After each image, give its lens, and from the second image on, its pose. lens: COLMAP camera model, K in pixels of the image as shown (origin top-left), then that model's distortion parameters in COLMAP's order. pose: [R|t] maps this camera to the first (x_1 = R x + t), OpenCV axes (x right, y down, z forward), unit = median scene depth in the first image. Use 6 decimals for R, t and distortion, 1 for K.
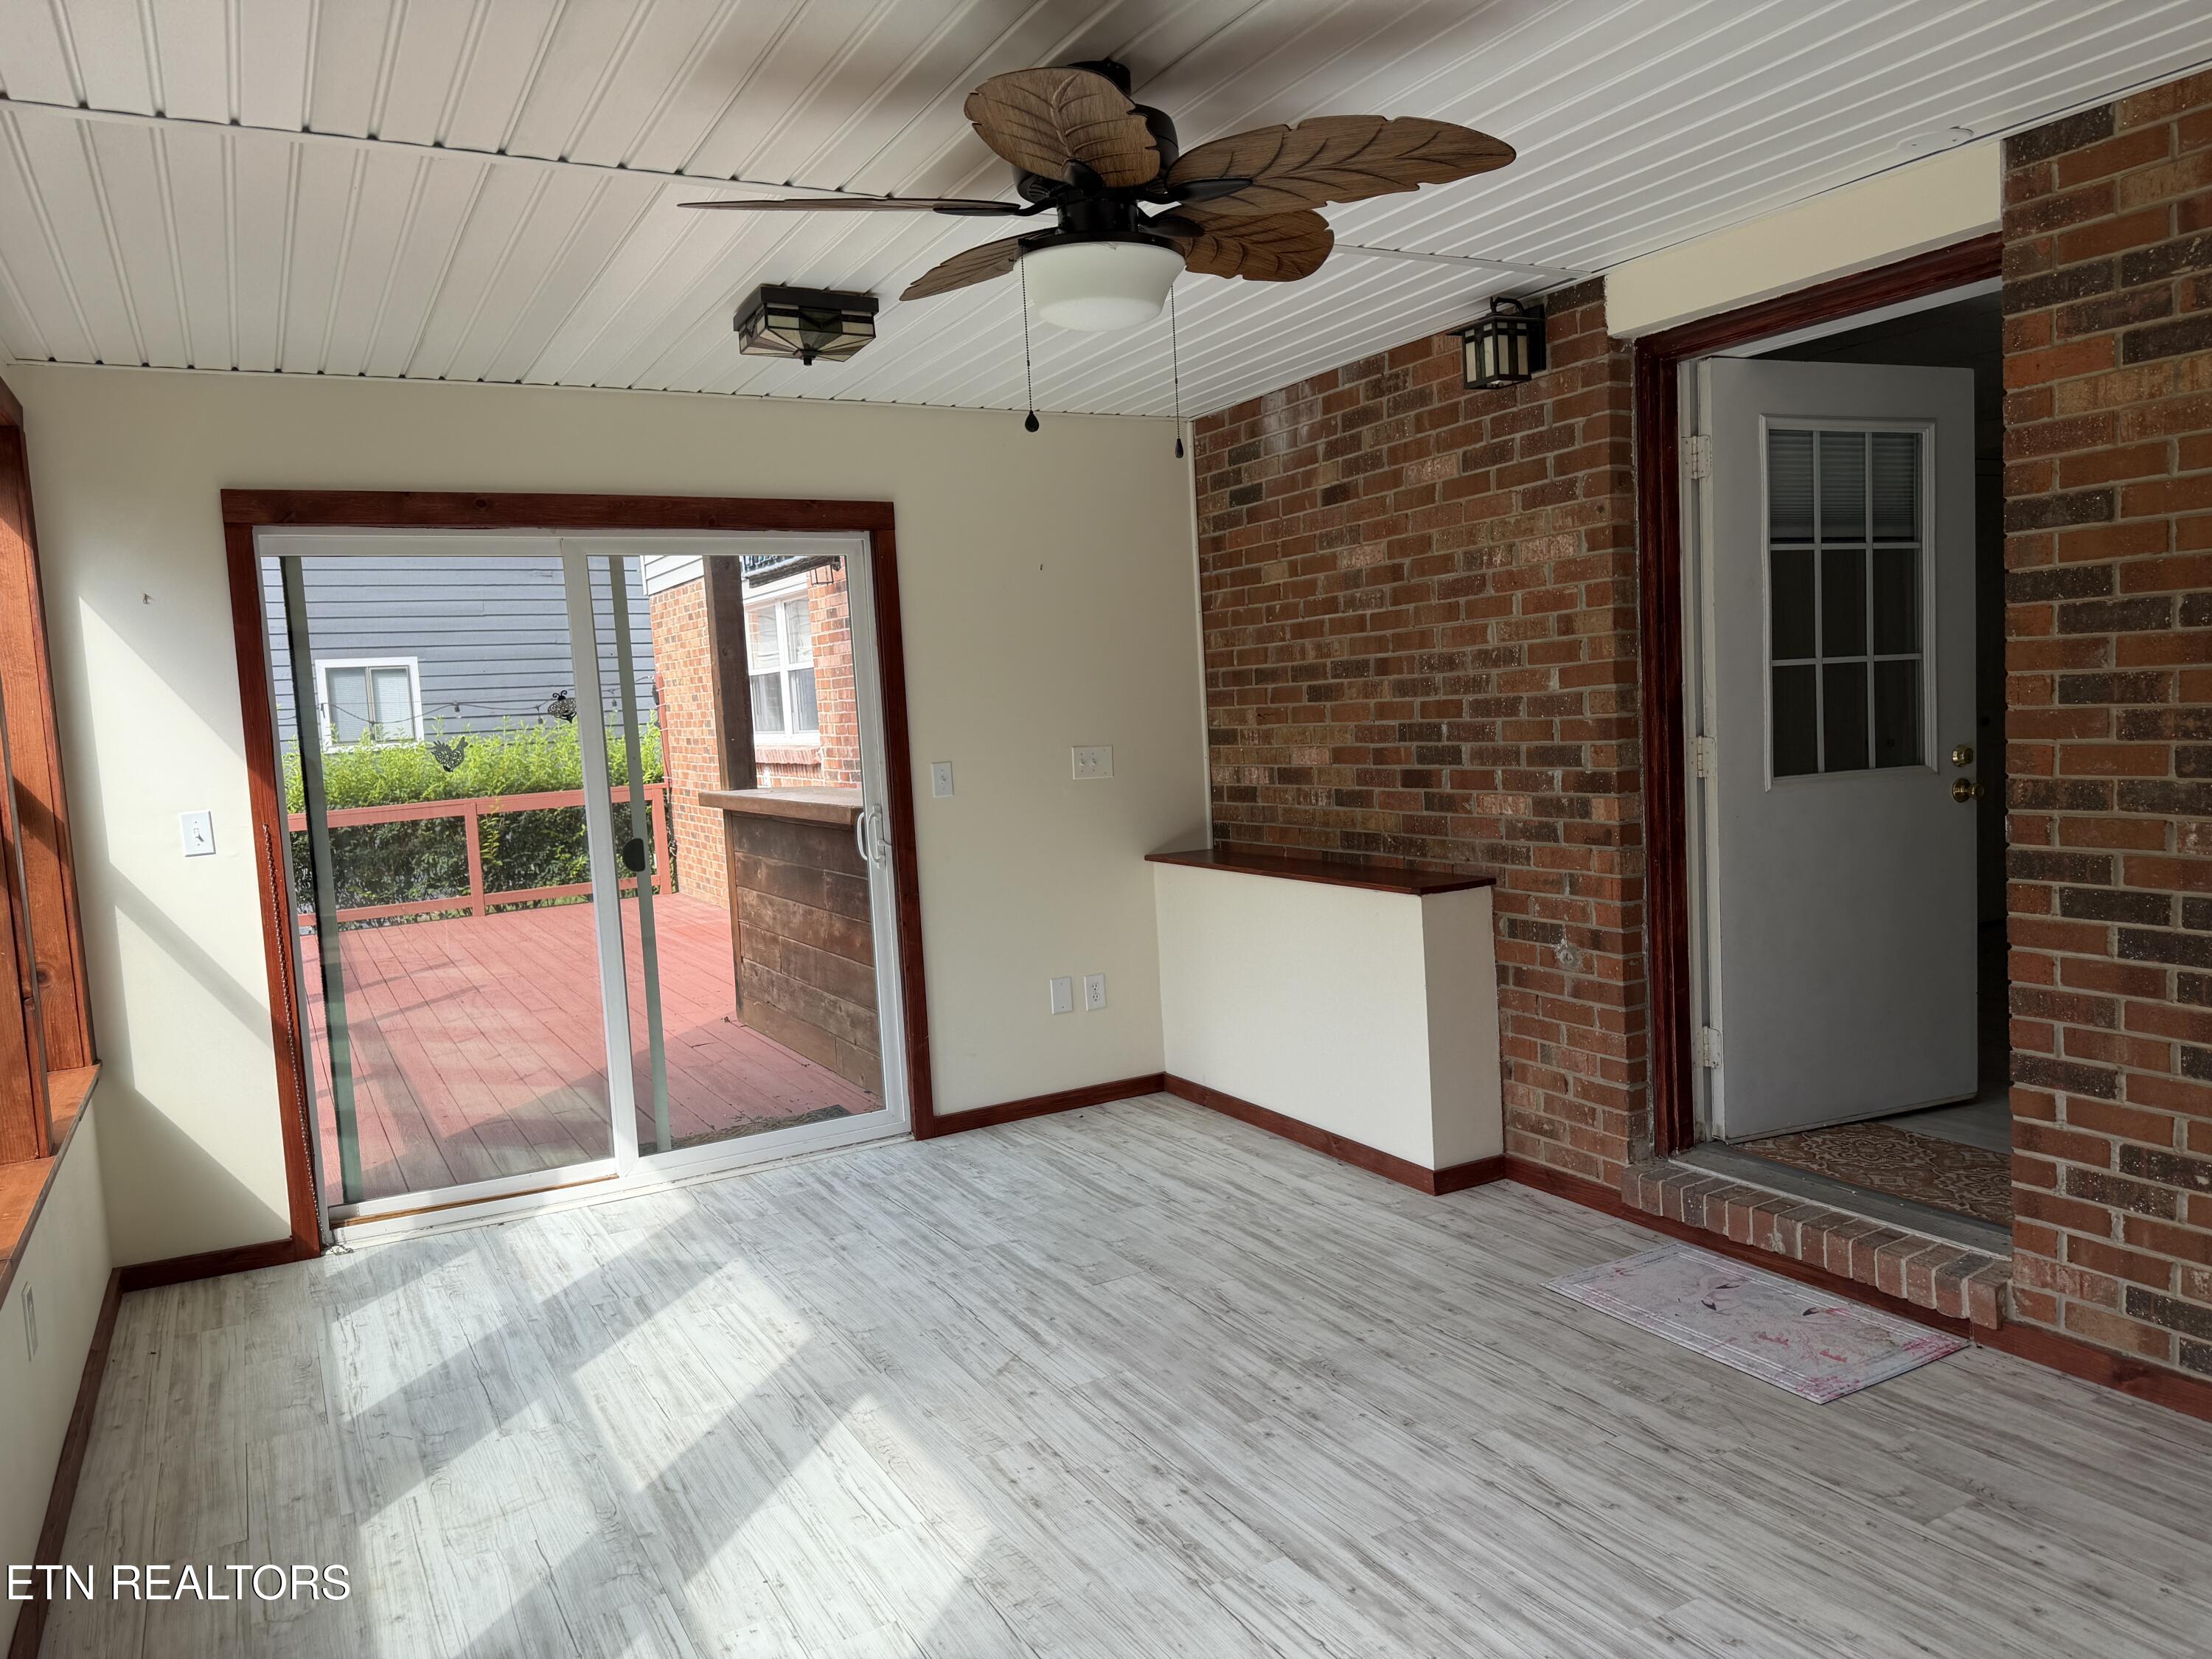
lens RADIAL K [[1555.8, 0, 1114.4], [0, 1555.8, 832.8], [0, 0, 1]] dist [0.090977, -0.112113]
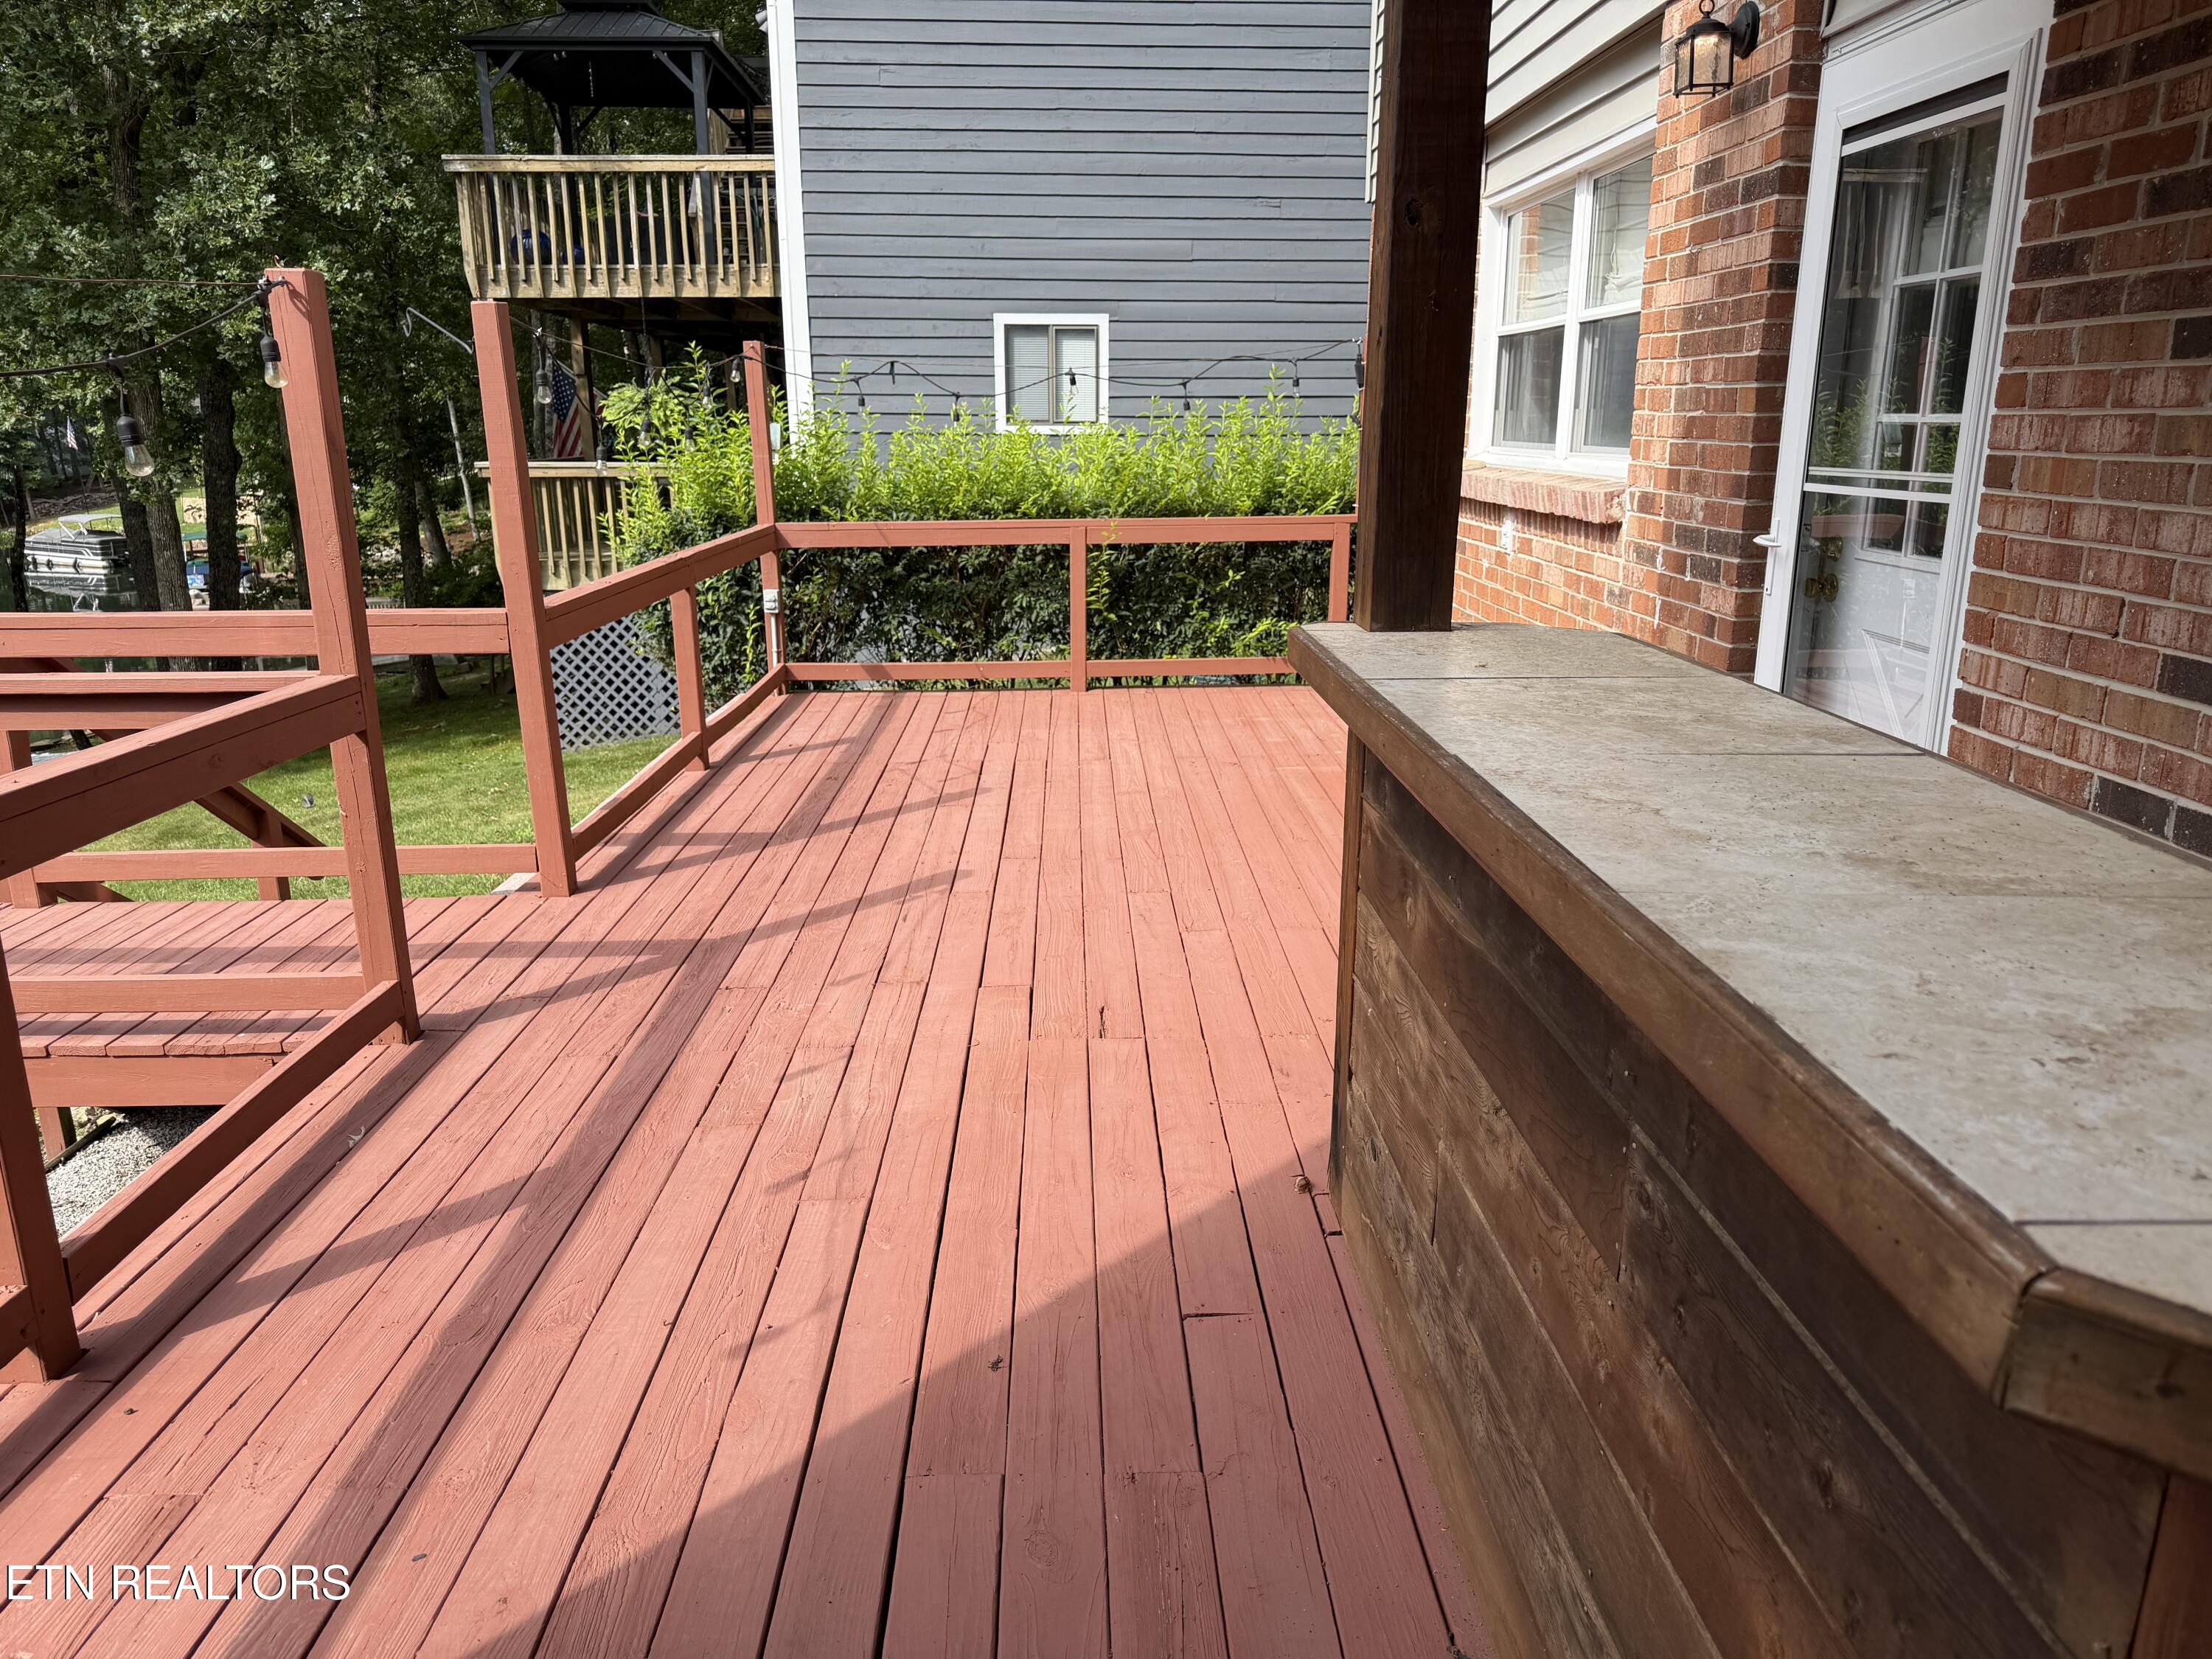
lens RADIAL K [[1555.8, 0, 1114.4], [0, 1555.8, 832.8], [0, 0, 1]] dist [0.090977, -0.112113]
pose [[0.887020, 0.167963, -0.430098, -0.081857], [-0.083976, 0.974639, 0.207430, -0.030877], [0.454031, -0.147877, 0.878629, 0.392212]]
